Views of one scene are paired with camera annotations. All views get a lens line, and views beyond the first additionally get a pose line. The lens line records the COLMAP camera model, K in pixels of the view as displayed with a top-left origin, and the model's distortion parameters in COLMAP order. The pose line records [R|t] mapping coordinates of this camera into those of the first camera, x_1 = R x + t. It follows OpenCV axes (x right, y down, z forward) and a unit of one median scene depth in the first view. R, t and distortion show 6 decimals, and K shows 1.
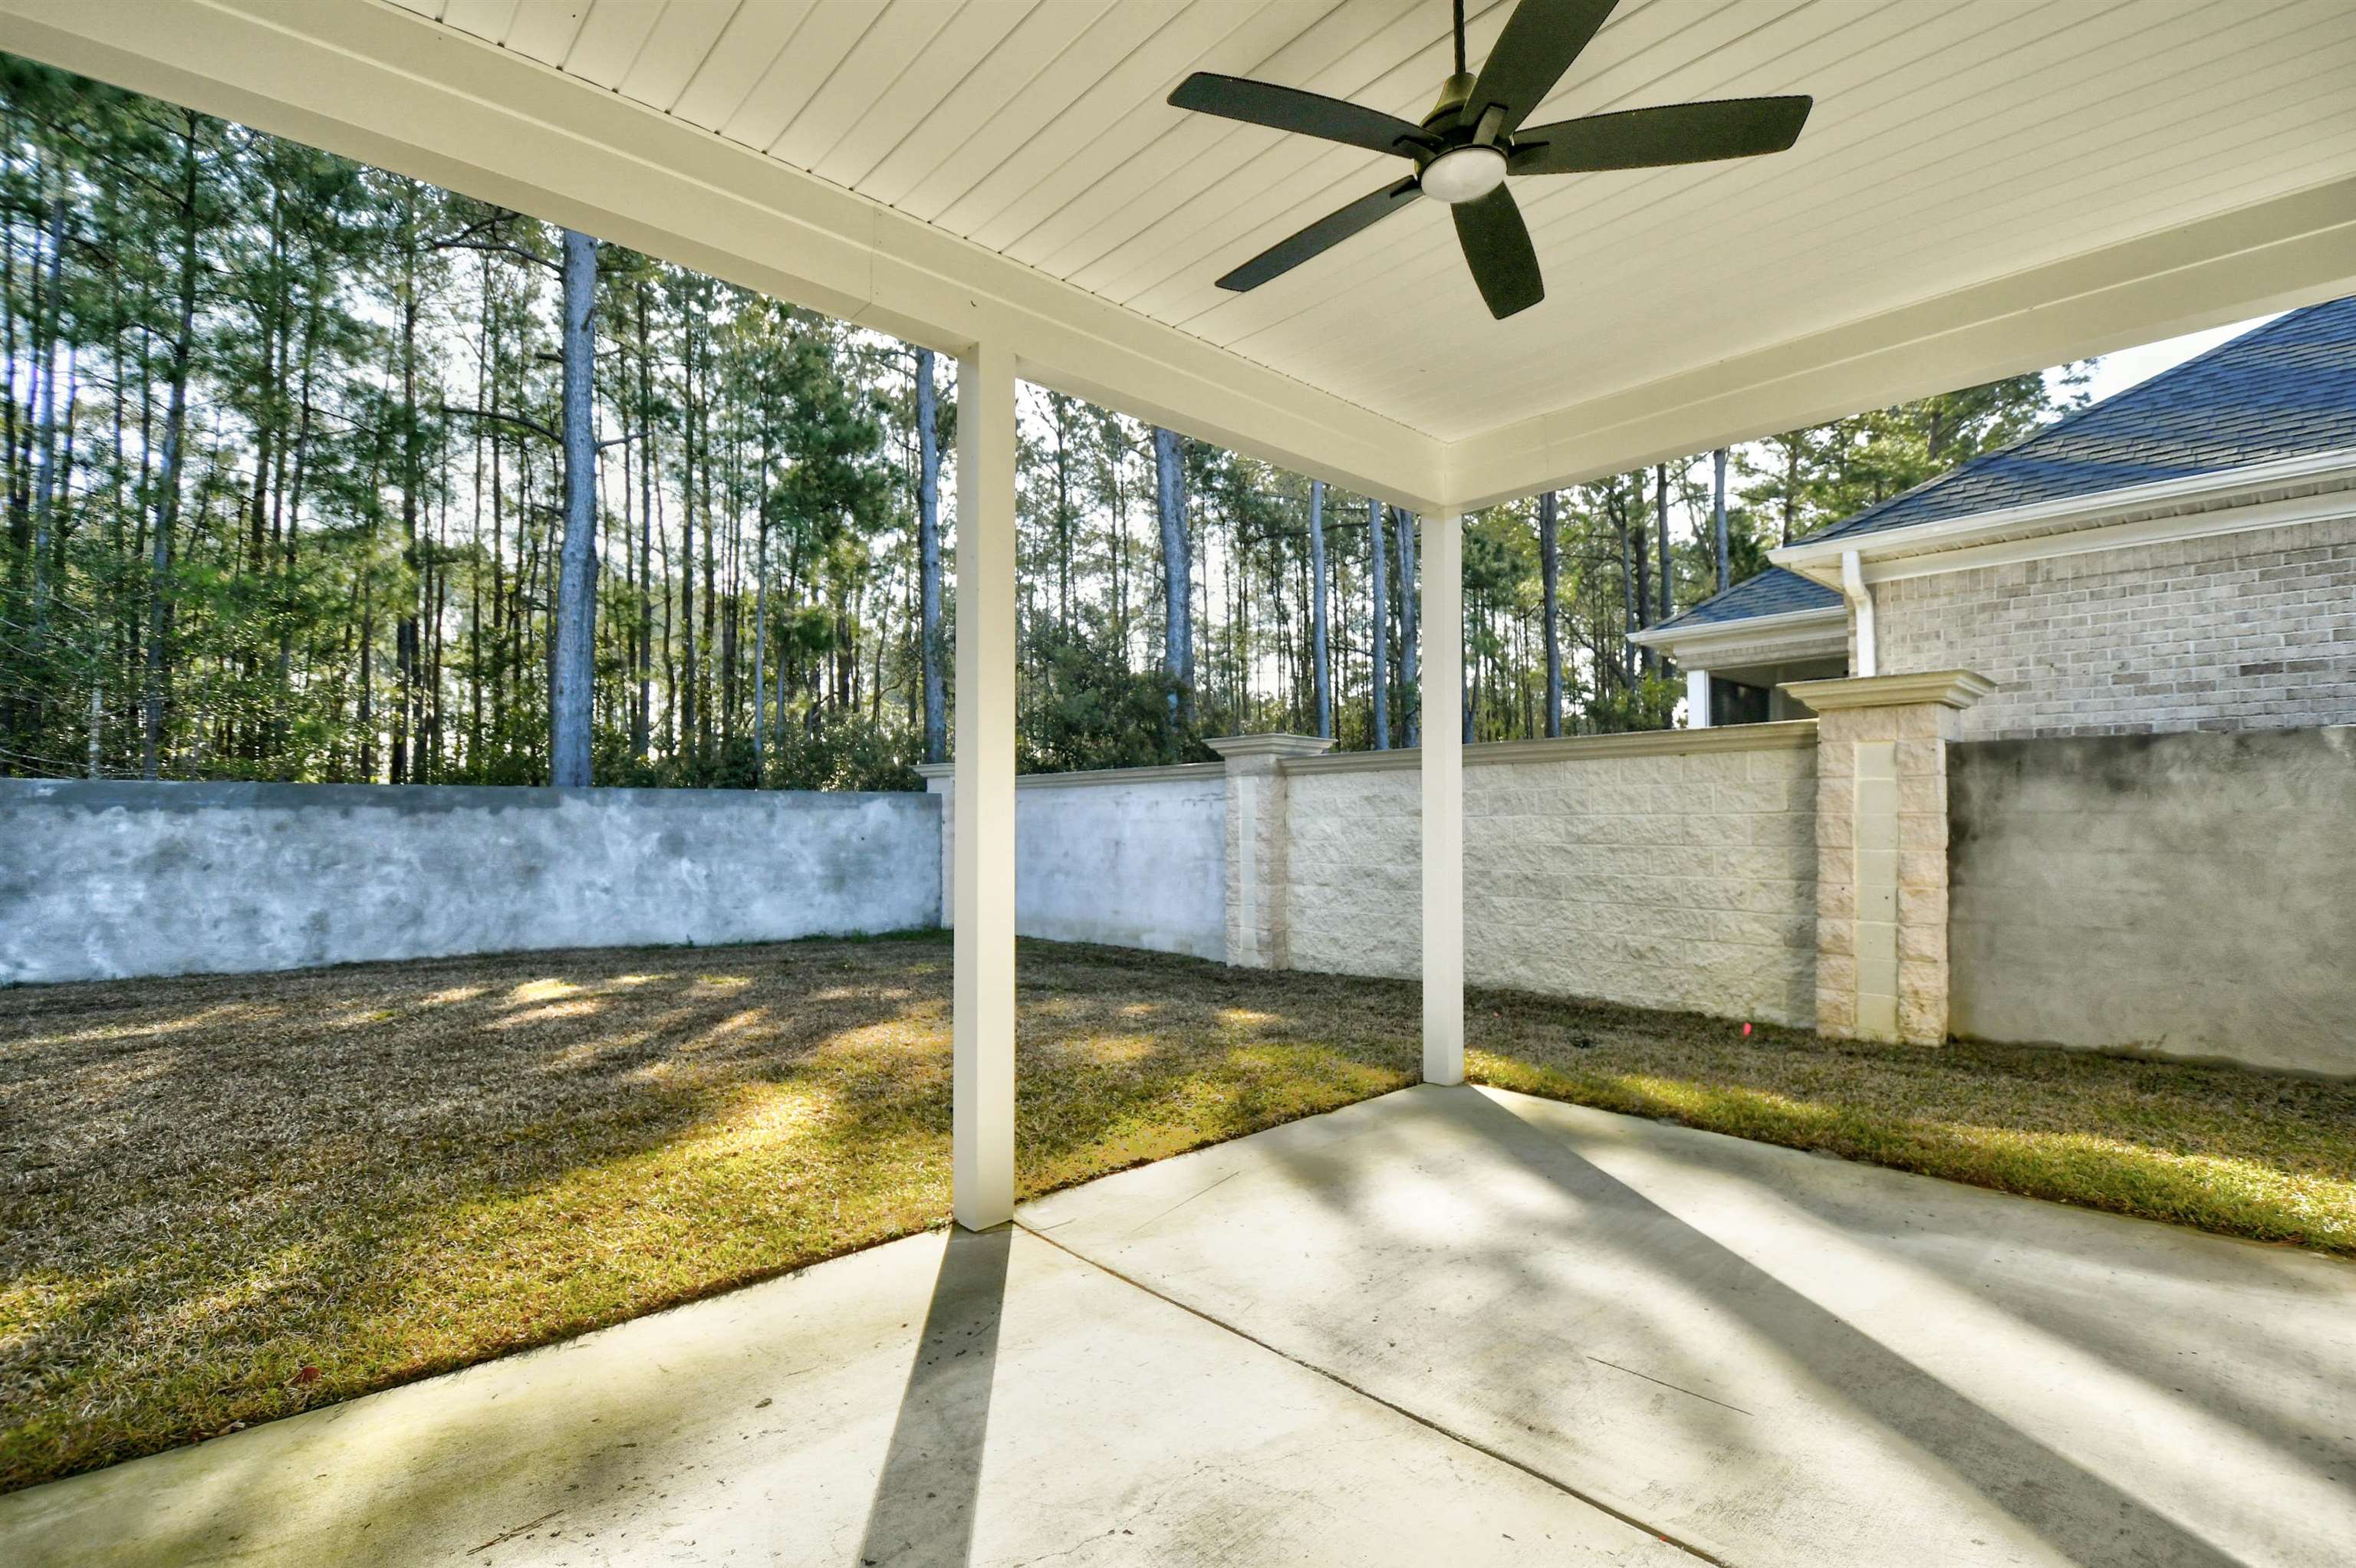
lens RADIAL K [[1042.5, 0, 1173.2], [0, 1042.5, 838.8], [0, 0, 1]] dist [0.005453, -0.015167]
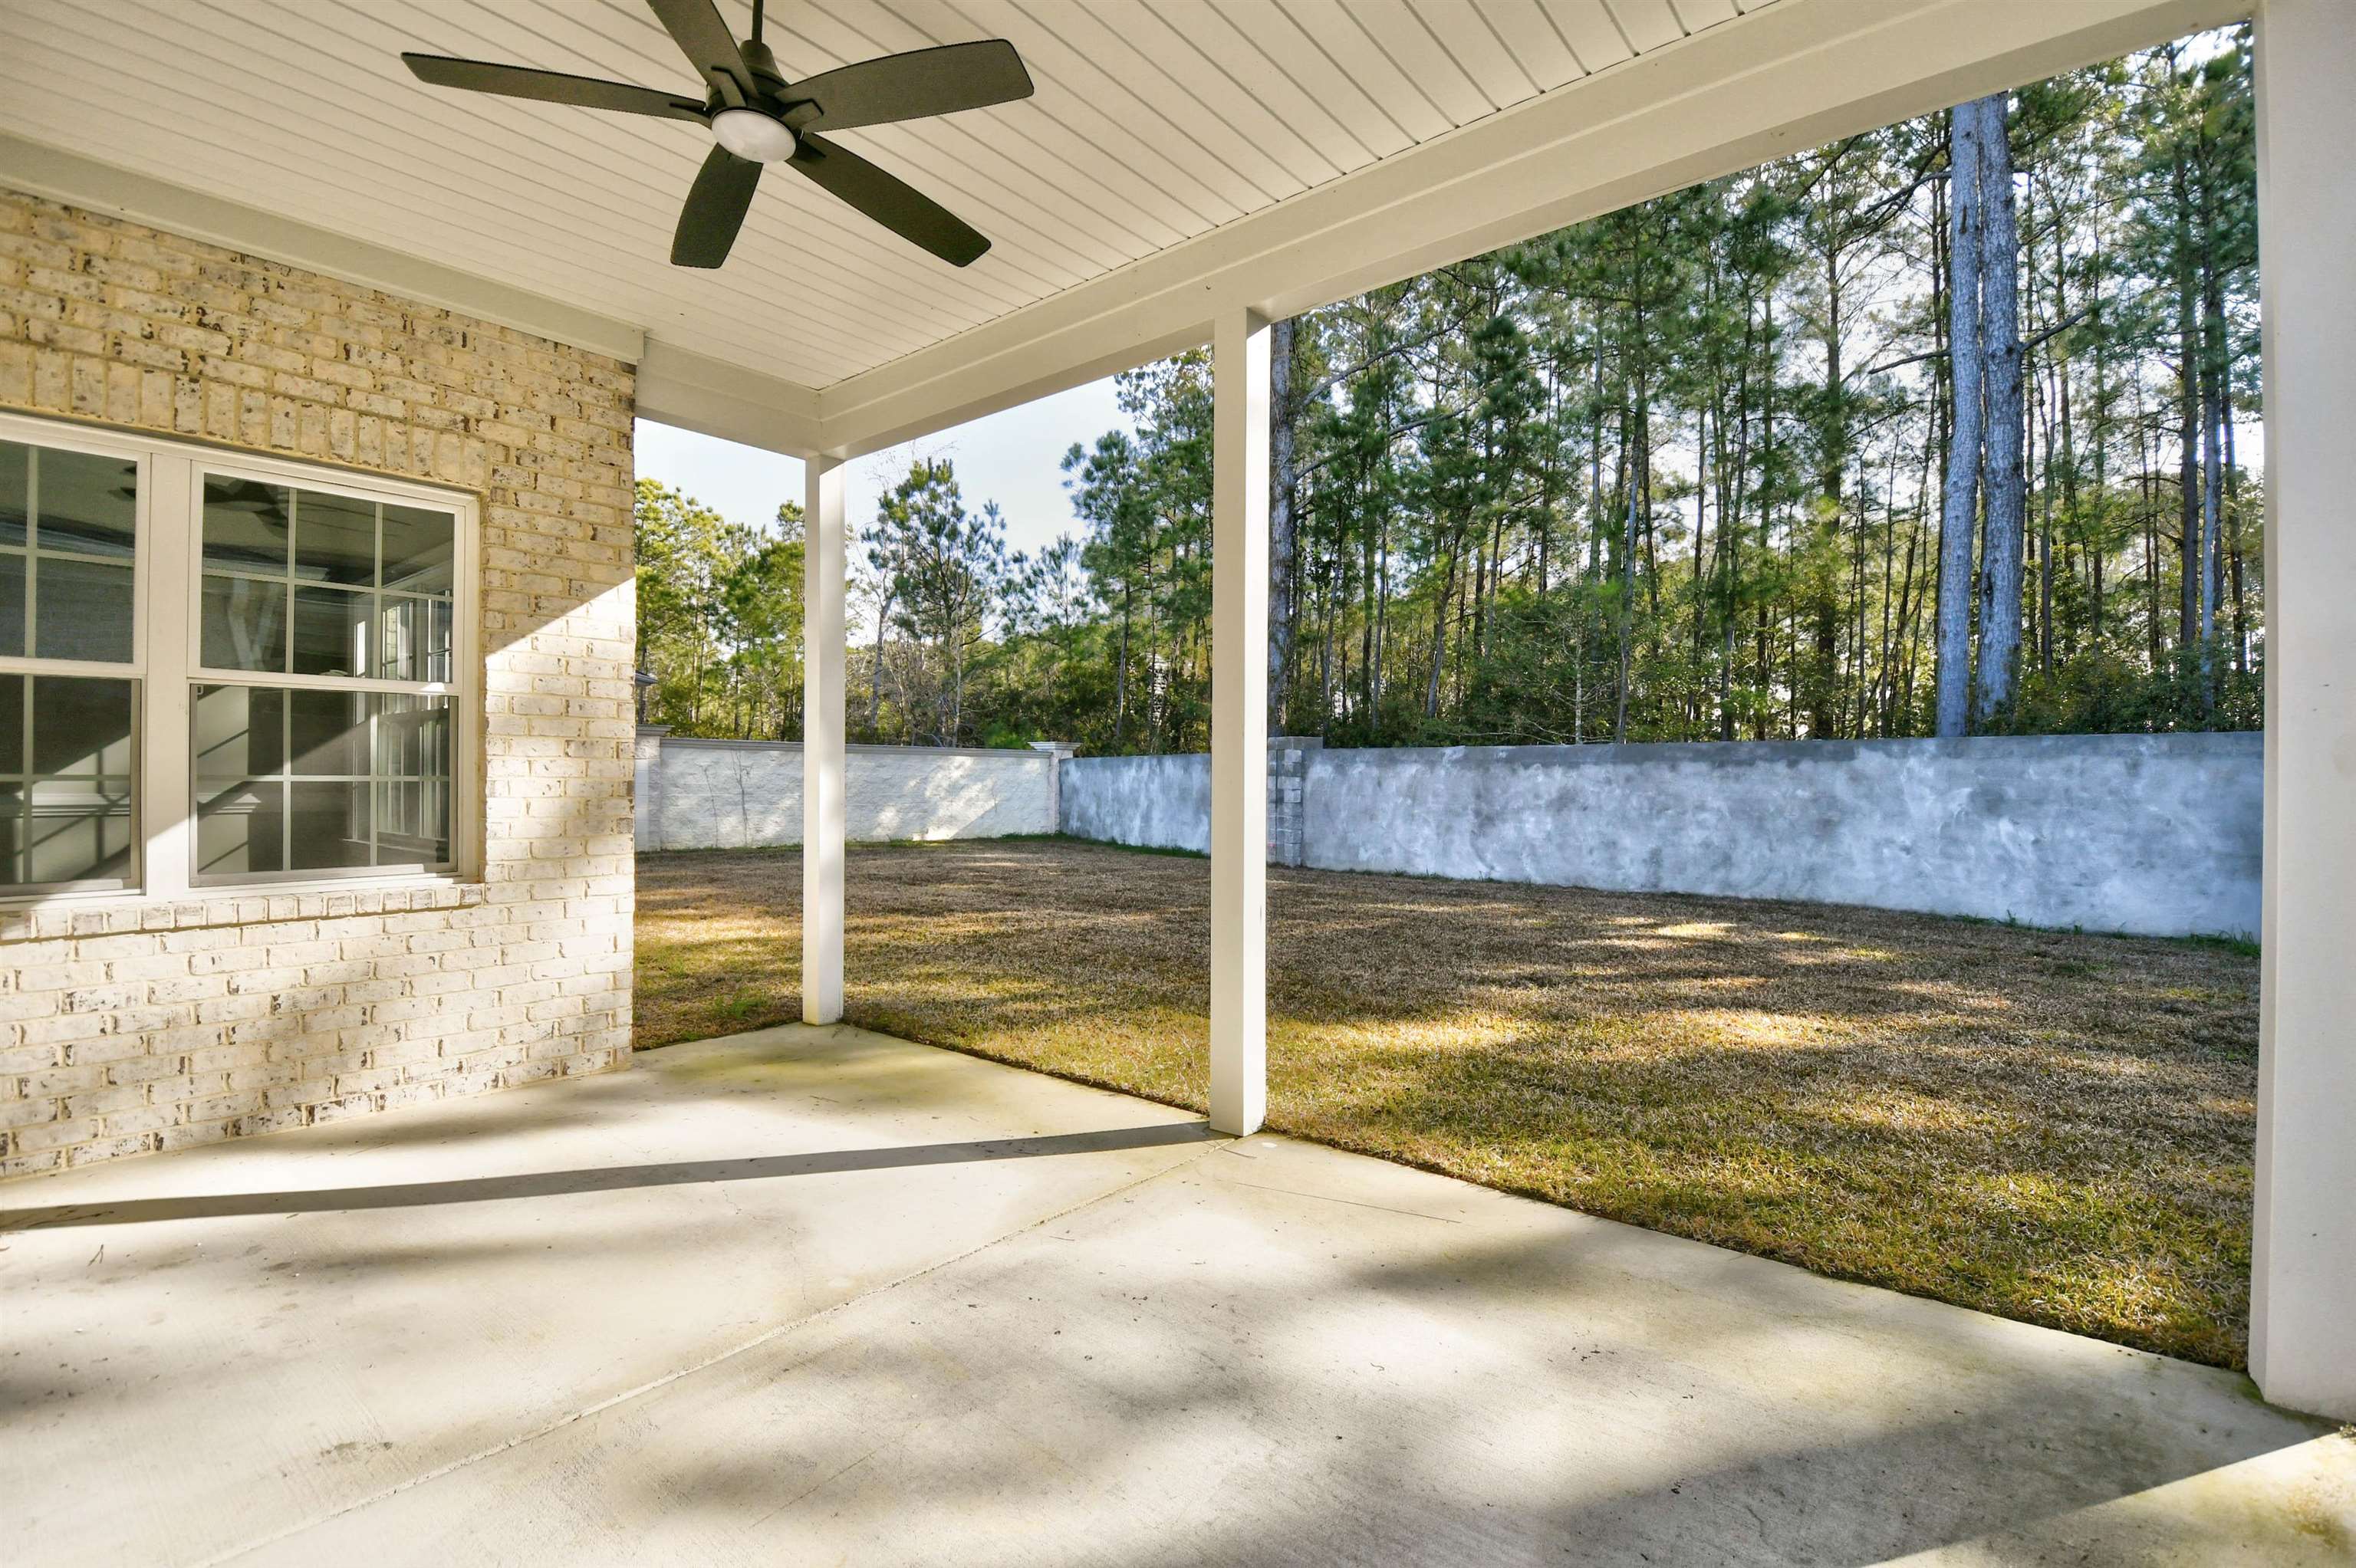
lens RADIAL K [[1042.5, 0, 1193.0], [0, 1042.5, 770.5], [0, 0, 1]] dist [0.005453, -0.015167]
pose [[0.159764, -0.005155, -0.987142, 0.326533], [-0.019709, 0.999770, -0.008411, -0.000237], [0.986958, 0.020799, 0.159626, 0.282055]]
